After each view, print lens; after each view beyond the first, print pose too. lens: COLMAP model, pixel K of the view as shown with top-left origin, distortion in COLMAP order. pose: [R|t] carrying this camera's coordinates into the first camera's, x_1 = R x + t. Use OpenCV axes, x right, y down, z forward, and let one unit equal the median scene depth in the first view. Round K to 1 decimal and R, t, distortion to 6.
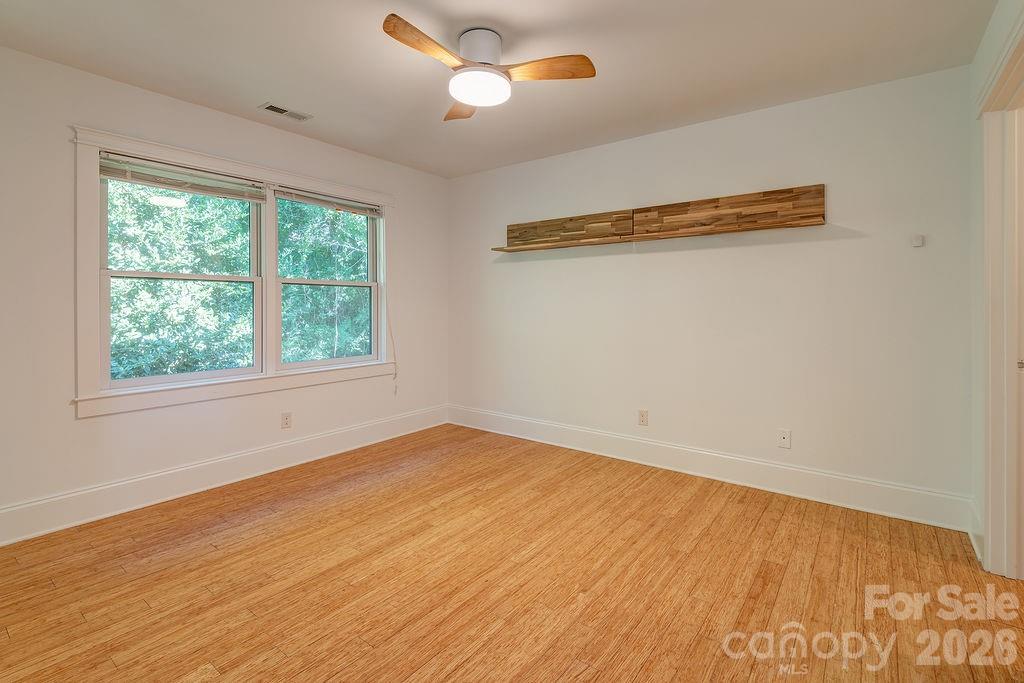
lens RADIAL K [[470.5, 0, 522.7], [0, 470.5, 307.4], [0, 0, 1]] dist [0.017312, -0.006763]
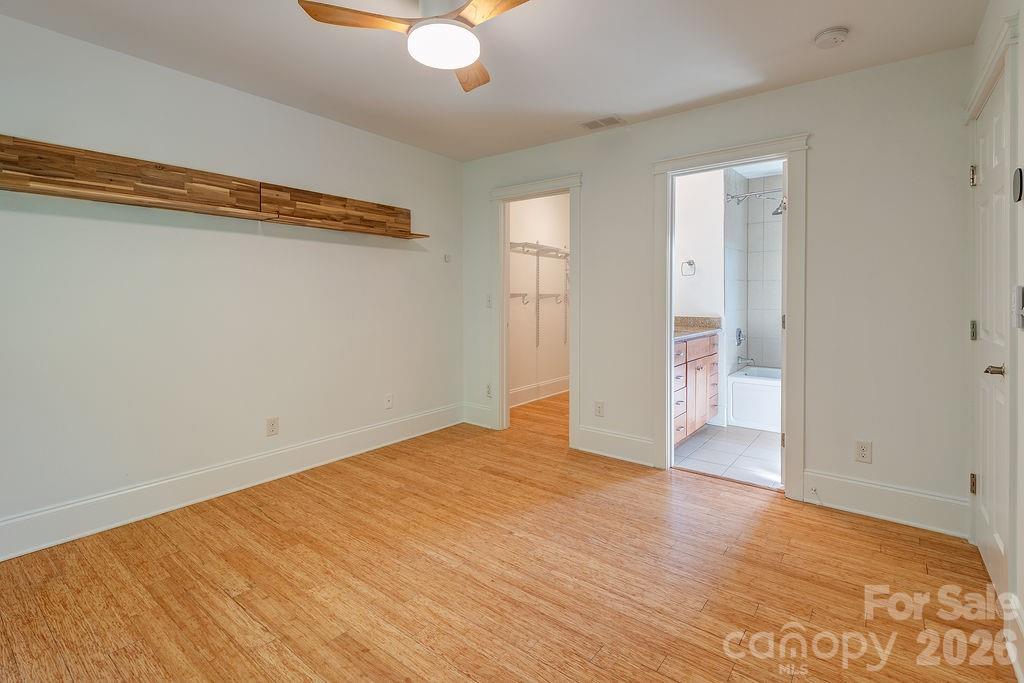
lens RADIAL K [[470.5, 0, 512.1], [0, 470.5, 295.3], [0, 0, 1]] dist [0.017312, -0.006763]
pose [[0.031965, 0.003125, 0.999484, -0.735530], [0.002495, 0.999992, -0.003206, -0.003712], [-0.999486, 0.002596, 0.031957, 0.651191]]
